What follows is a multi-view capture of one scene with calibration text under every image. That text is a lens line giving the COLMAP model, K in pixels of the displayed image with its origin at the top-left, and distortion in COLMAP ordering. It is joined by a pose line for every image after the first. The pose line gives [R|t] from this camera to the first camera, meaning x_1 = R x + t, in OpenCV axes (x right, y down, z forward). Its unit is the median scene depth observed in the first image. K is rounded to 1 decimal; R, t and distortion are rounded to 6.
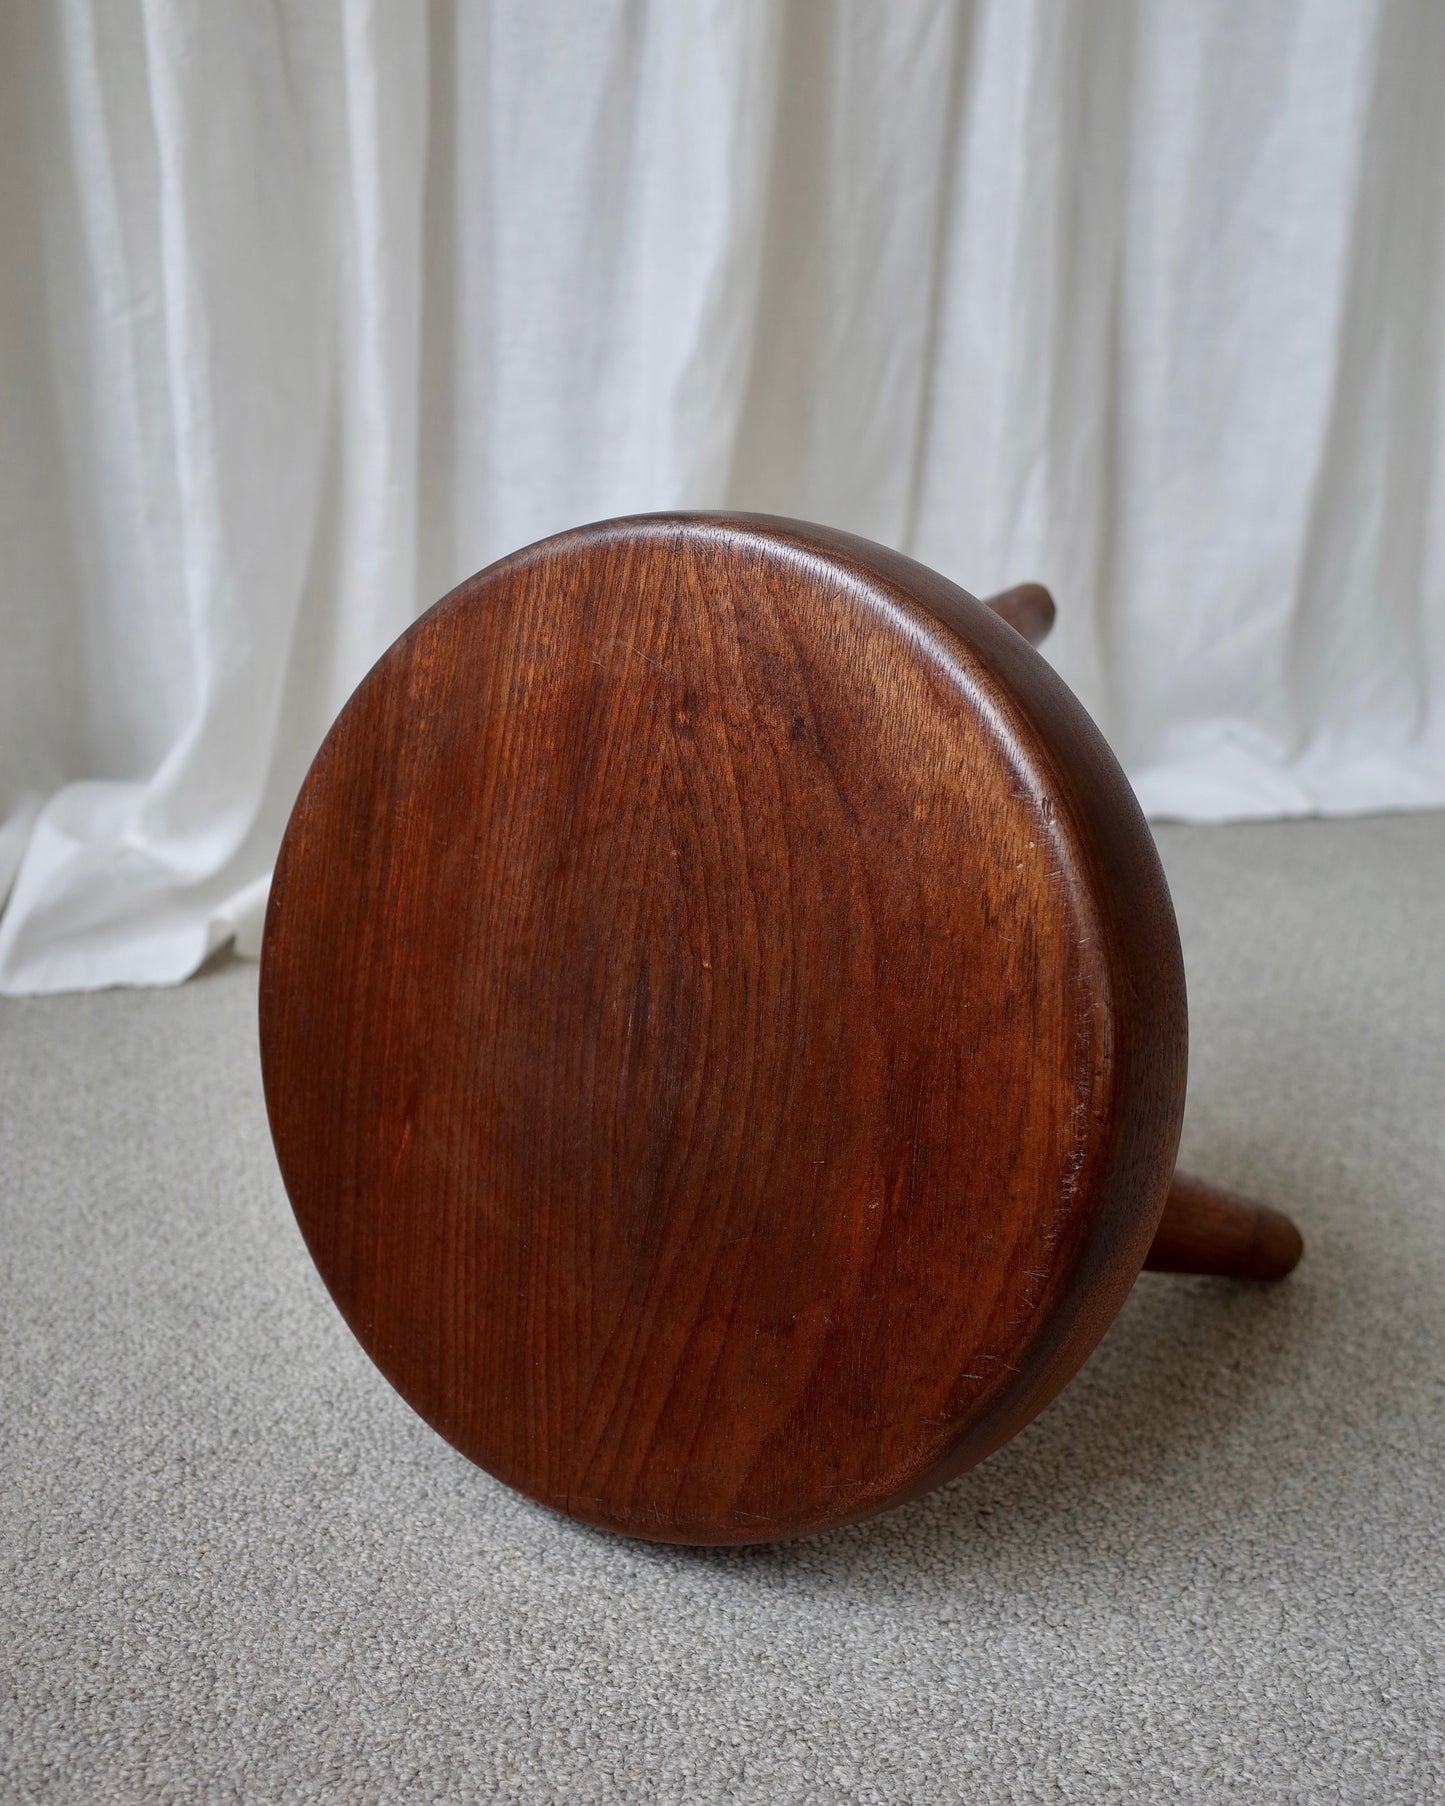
lens RADIAL K [[1846.4, 0, 694.1], [0, 1846.4, 878.1], [0, 0, 1]] dist [-0.033124, 0.000000]
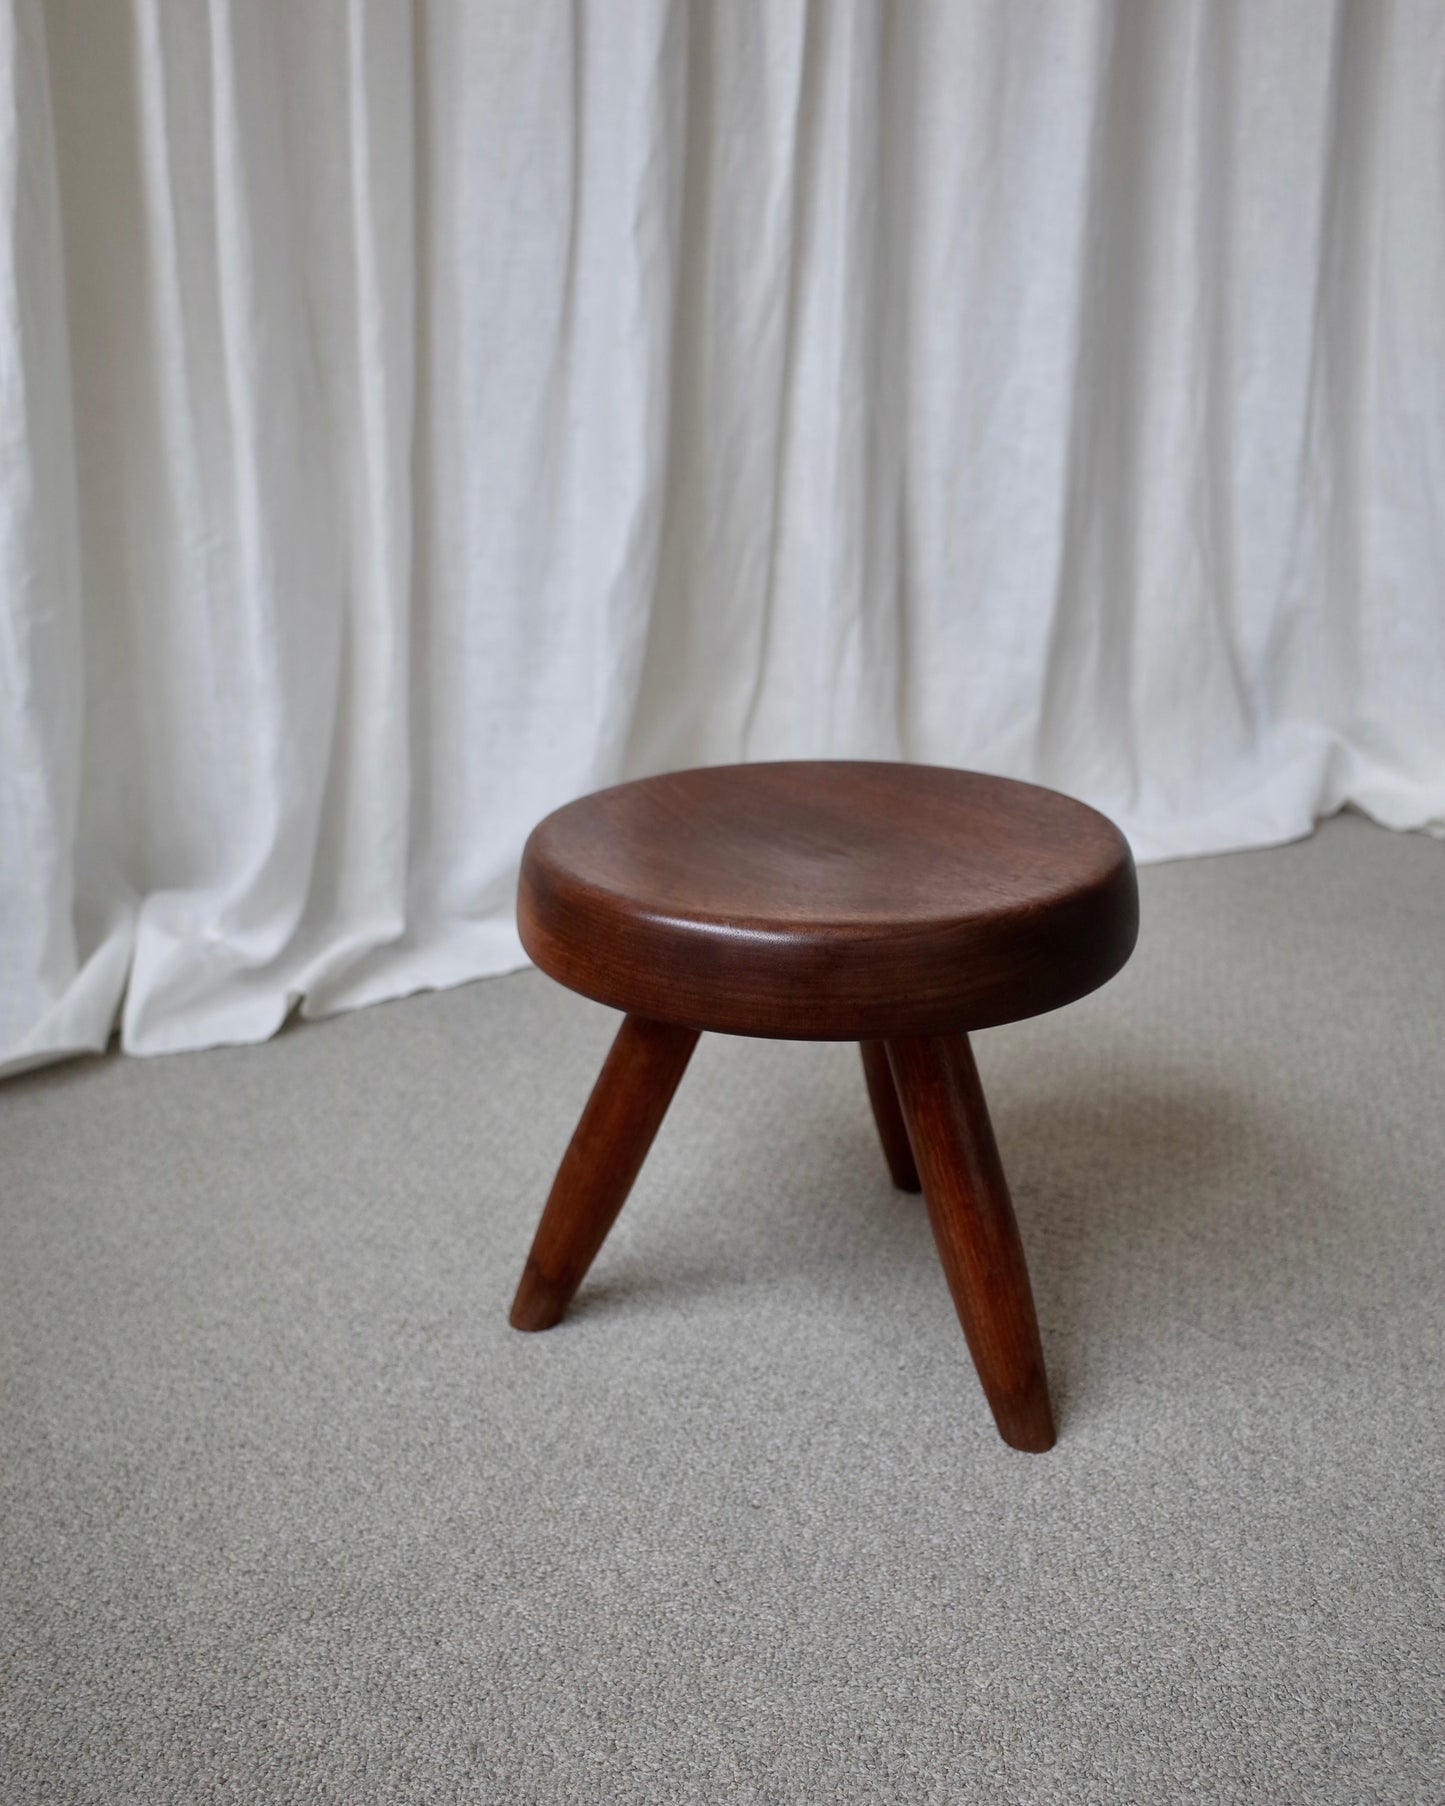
lens RADIAL K [[1846.4, 0, 731.0], [0, 1846.4, 862.3], [0, 0, 1]] dist [-0.033124, 0.000000]
pose [[0.986706, -0.041064, 0.157243, -0.182626], [0.045824, 0.998591, -0.026760, -0.026555], [-0.155922, 0.033610, 0.987197, -0.476655]]
